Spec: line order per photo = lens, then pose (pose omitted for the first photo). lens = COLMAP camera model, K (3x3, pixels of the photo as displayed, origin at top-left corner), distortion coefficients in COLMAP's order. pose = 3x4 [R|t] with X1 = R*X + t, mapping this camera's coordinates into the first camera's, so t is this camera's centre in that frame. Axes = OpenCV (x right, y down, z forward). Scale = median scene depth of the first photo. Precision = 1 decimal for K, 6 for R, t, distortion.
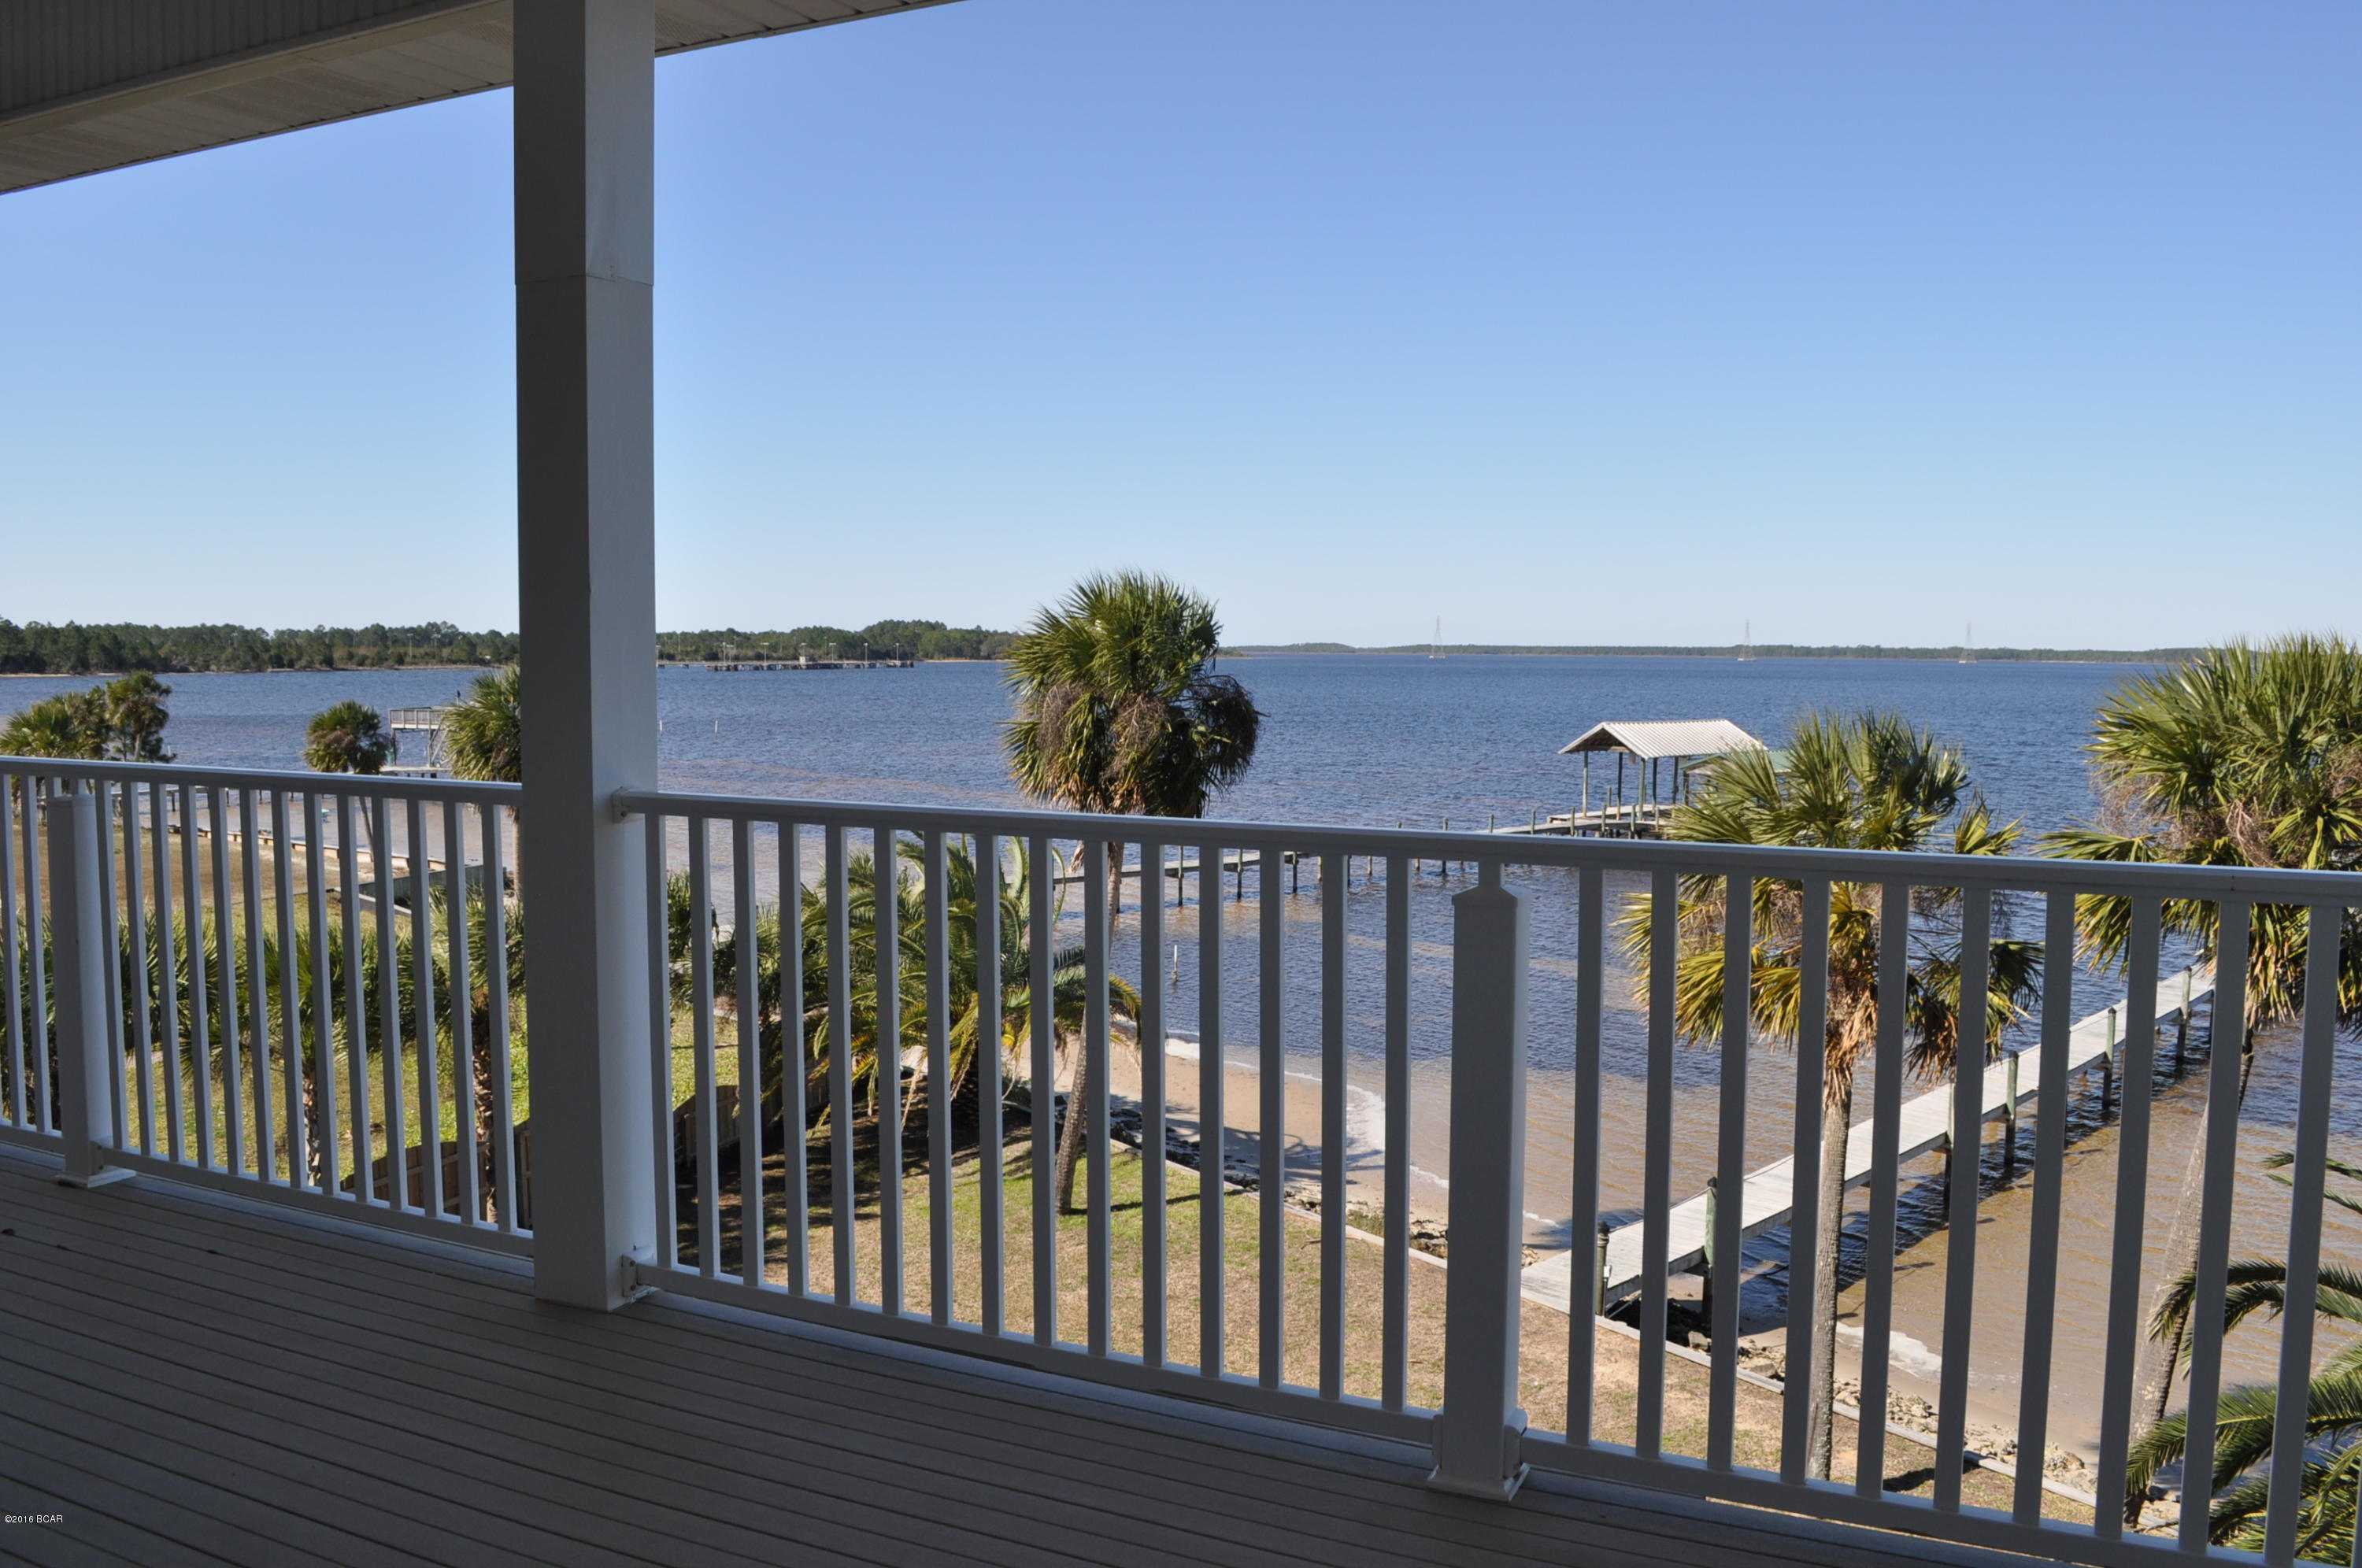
lens RADIAL K [[1821.3, 0, 1173.8], [0, 1821.3, 793.4], [0, 0, 1]] dist [-0.076486, 0.003911]
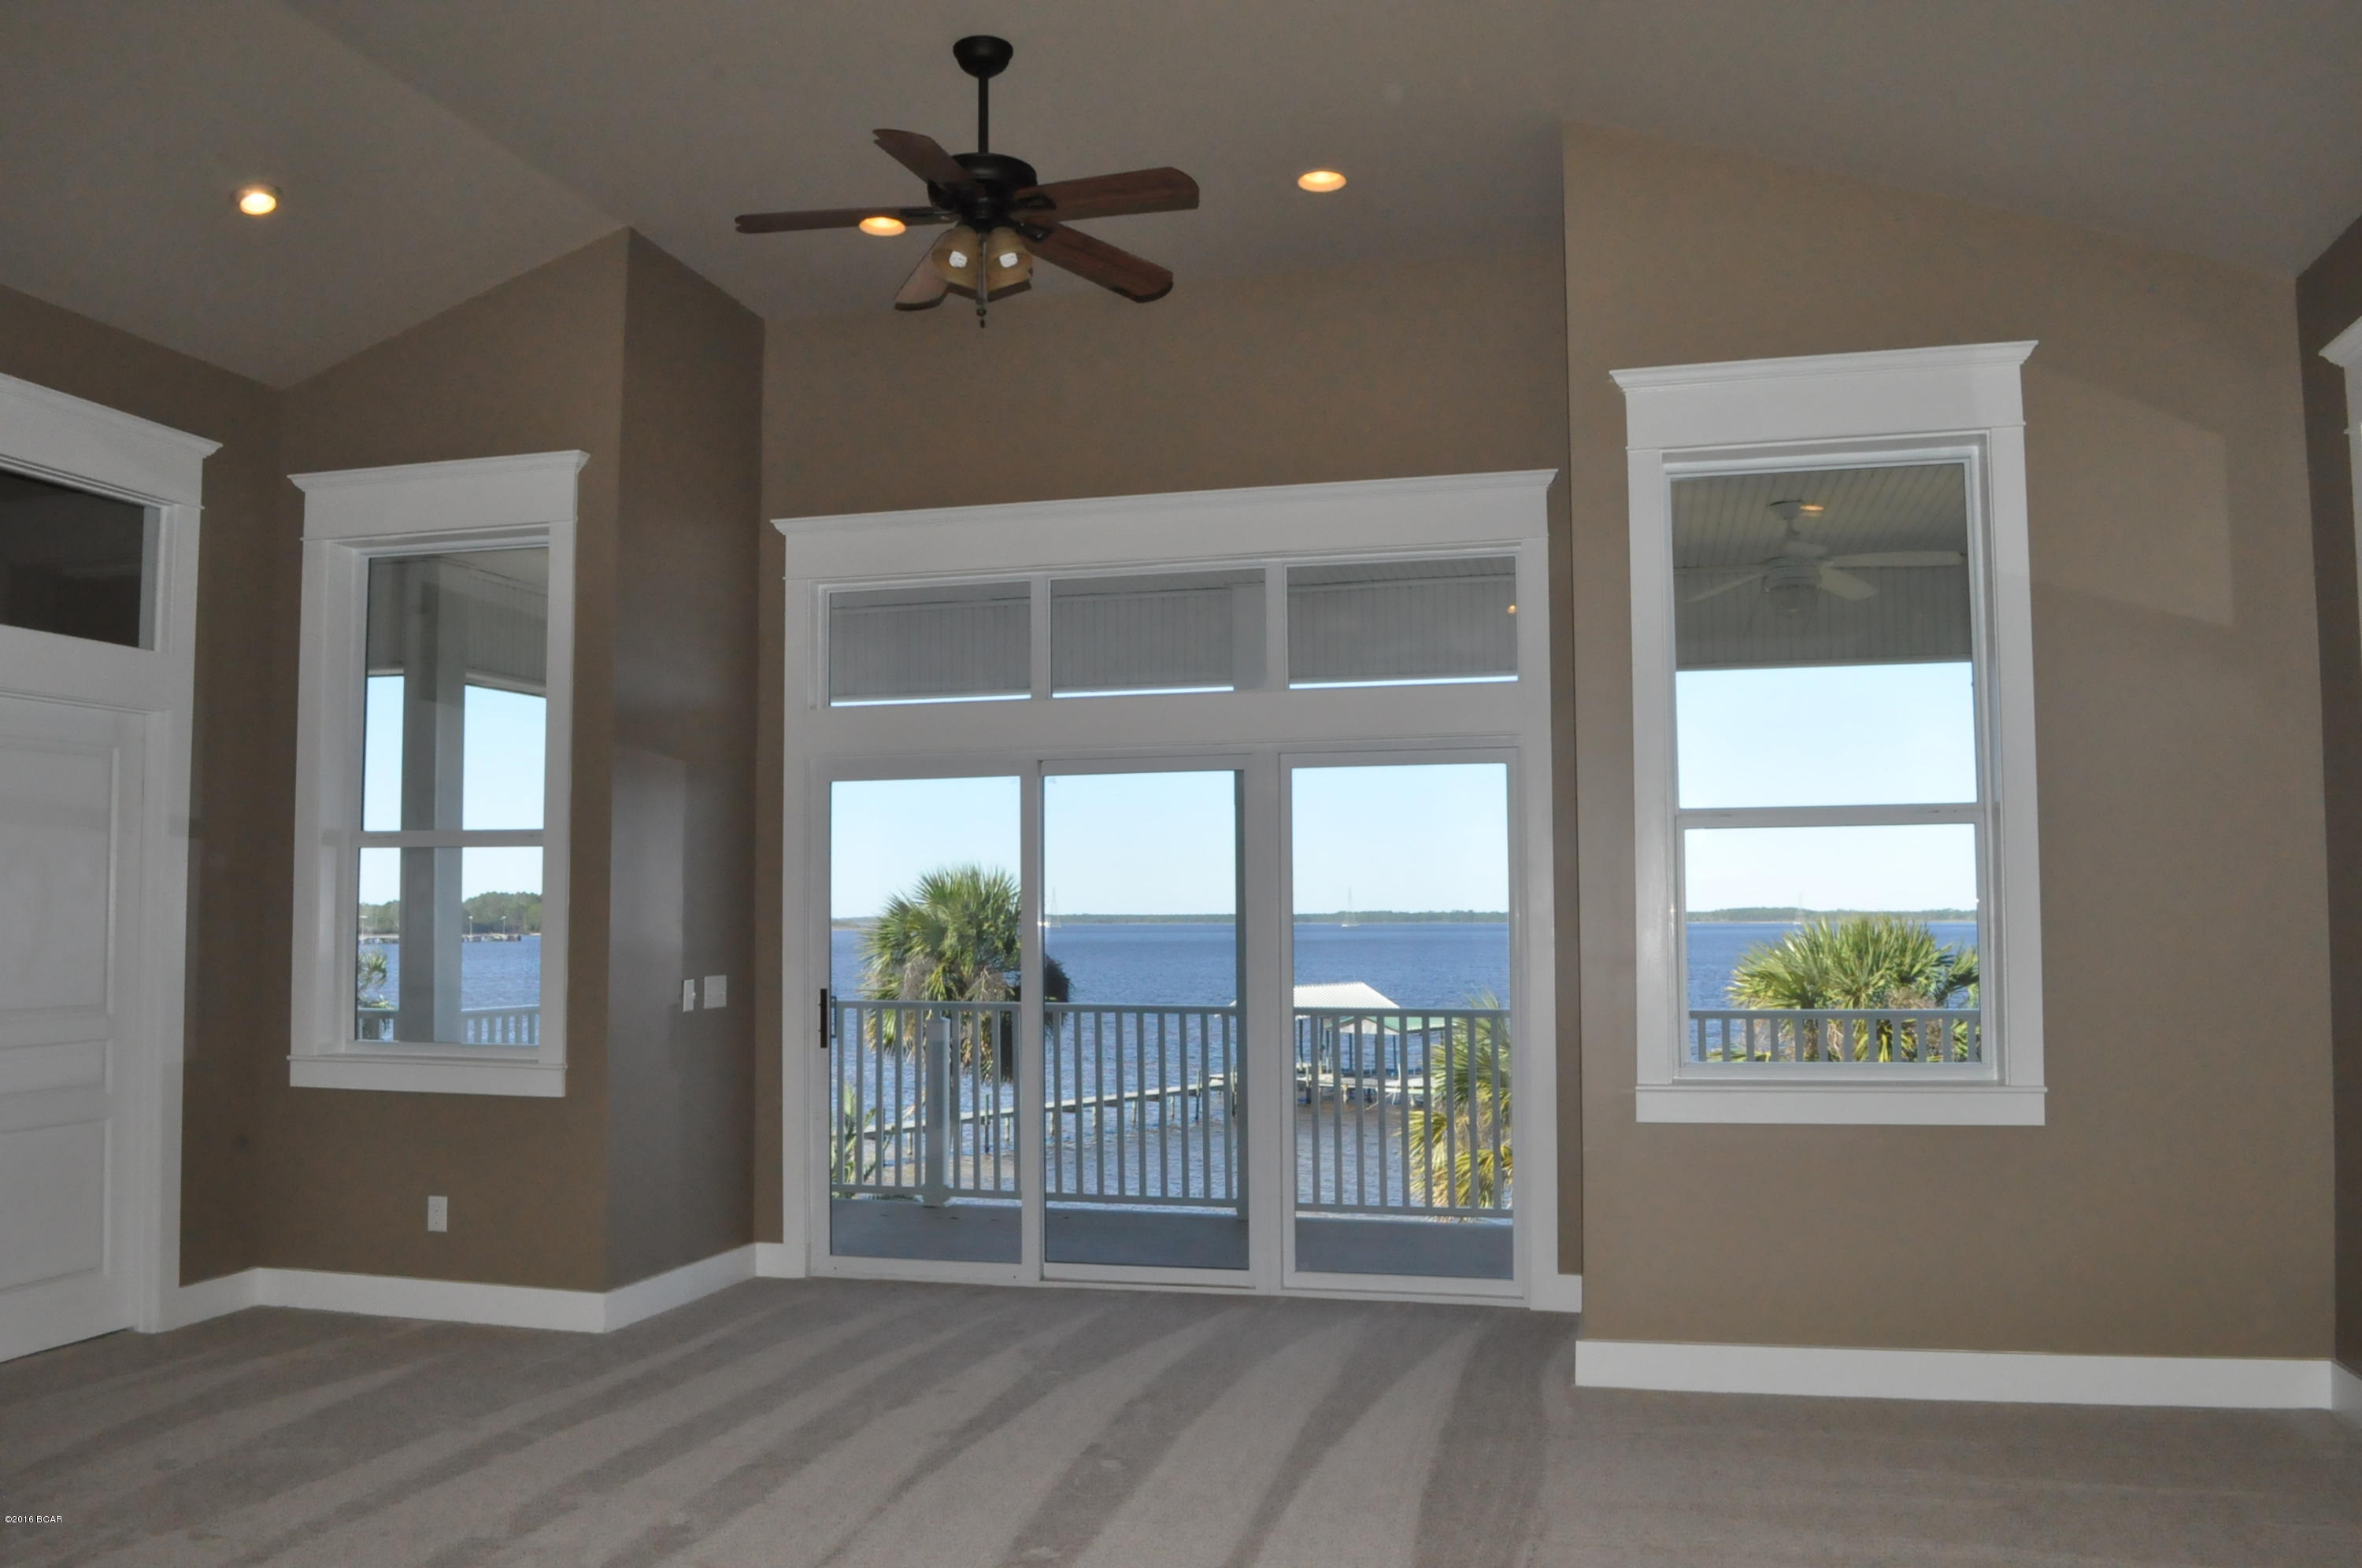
lens RADIAL K [[1821.3, 0, 1173.8], [0, 1821.3, 793.4], [0, 0, 1]] dist [-0.076486, 0.003911]
pose [[0.978989, 0.005972, 0.203827, -0.234899], [0.024217, 0.989092, -0.145294, 0.017231], [-0.202472, 0.147178, 0.968165, -0.358327]]
